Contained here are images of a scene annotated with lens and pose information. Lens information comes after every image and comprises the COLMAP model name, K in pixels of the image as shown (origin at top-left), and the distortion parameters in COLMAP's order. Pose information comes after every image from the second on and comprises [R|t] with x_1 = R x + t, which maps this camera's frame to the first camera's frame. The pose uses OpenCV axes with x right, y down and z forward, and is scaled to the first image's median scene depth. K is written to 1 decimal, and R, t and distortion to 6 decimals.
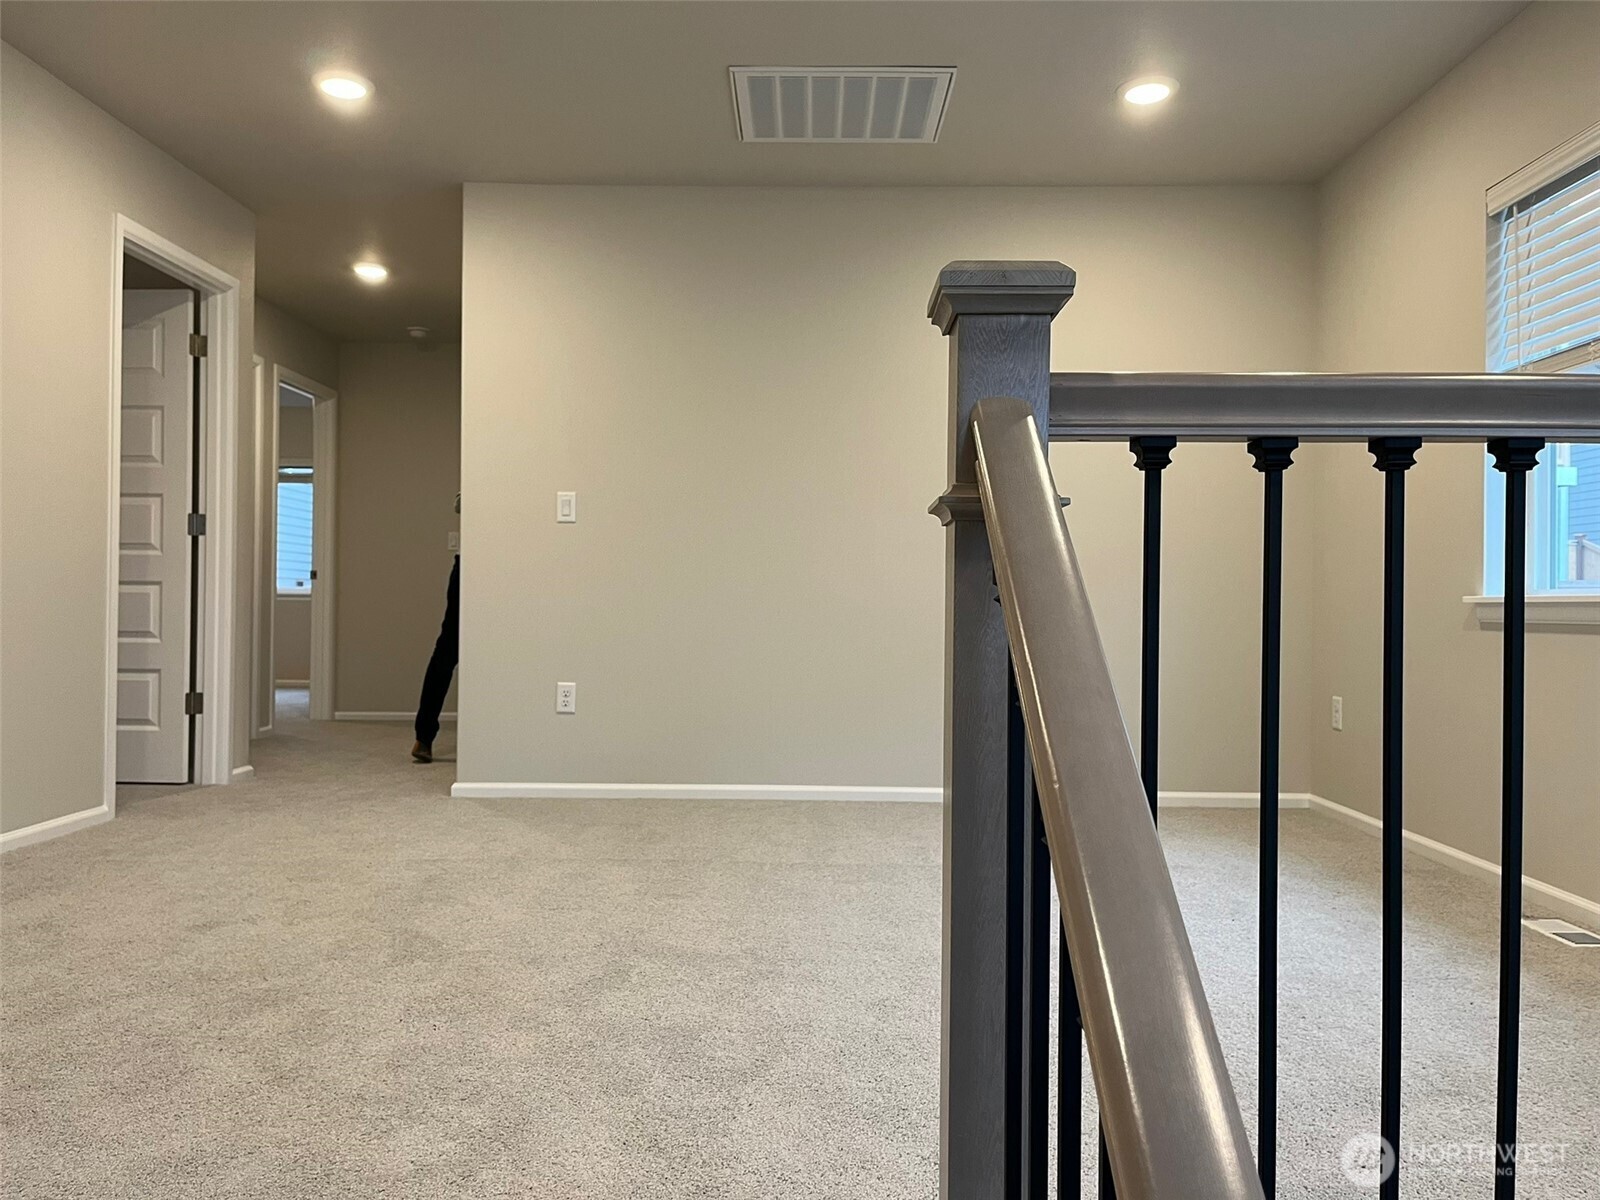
lens RADIAL K [[1193.1, 0, 797.1], [0, 1193.1, 593.7], [0, 0, 1]] dist [0.042041, -0.040995]
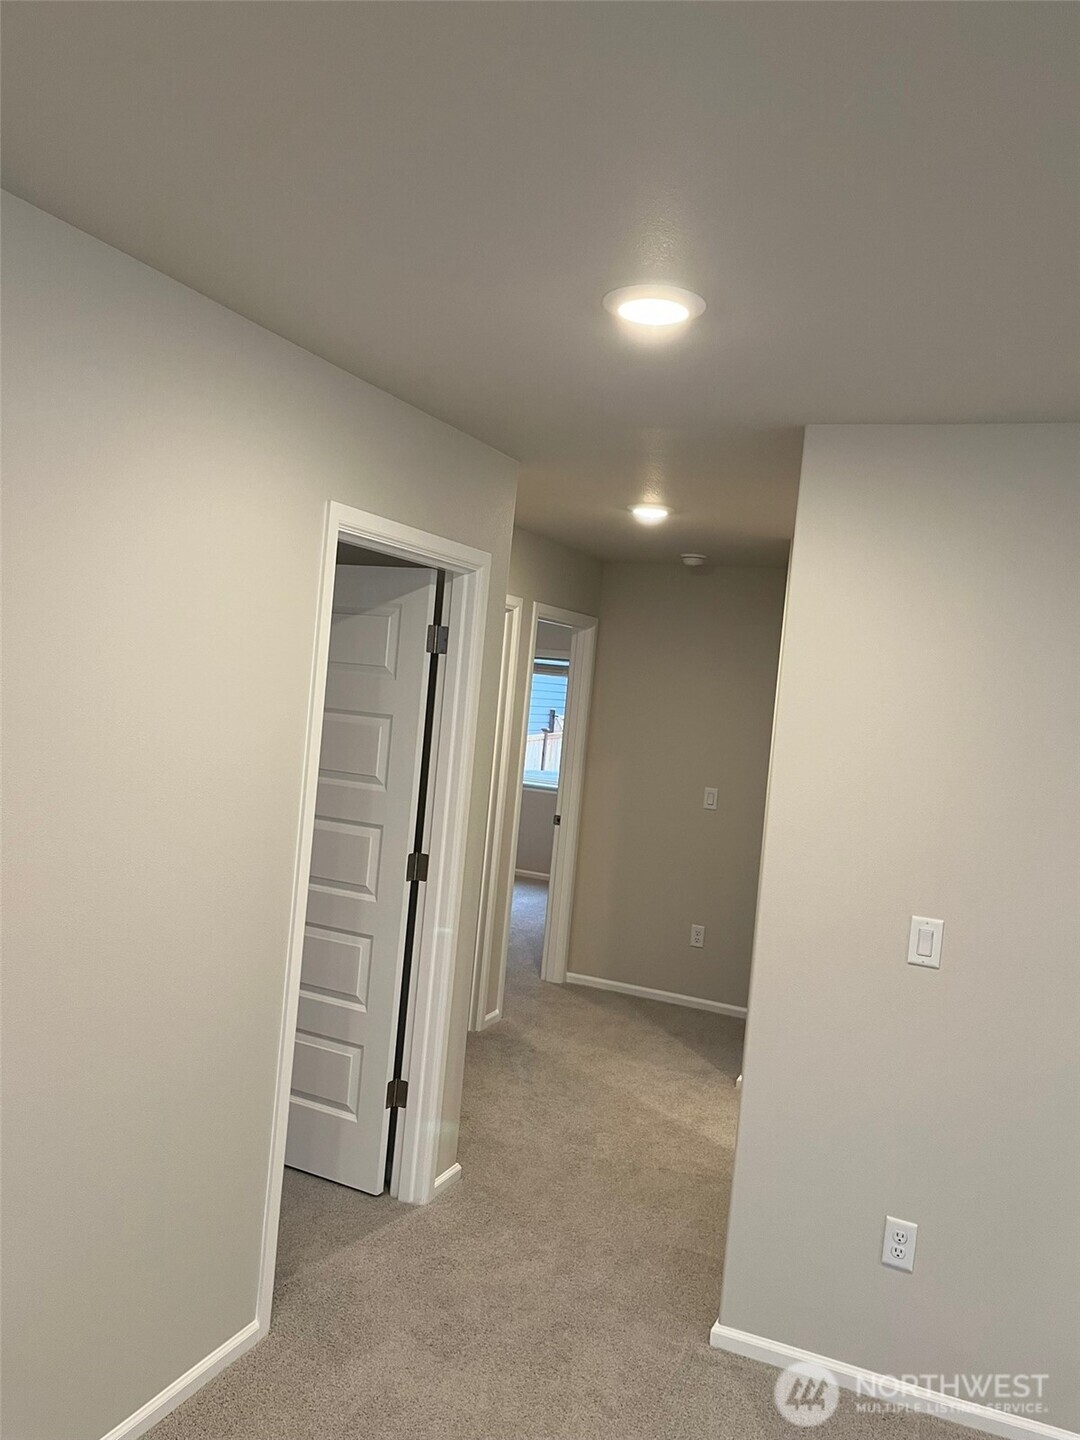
lens RADIAL K [[1073.8, 0, 544.7], [0, 1073.8, 712.2], [0, 0, 1]] dist [0.042041, -0.040995]
pose [[0.916938, 0.084012, -0.390085, -0.159089], [-0.078581, 0.996459, 0.029893, -0.185612], [0.391216, 0.003243, 0.920293, 0.388154]]
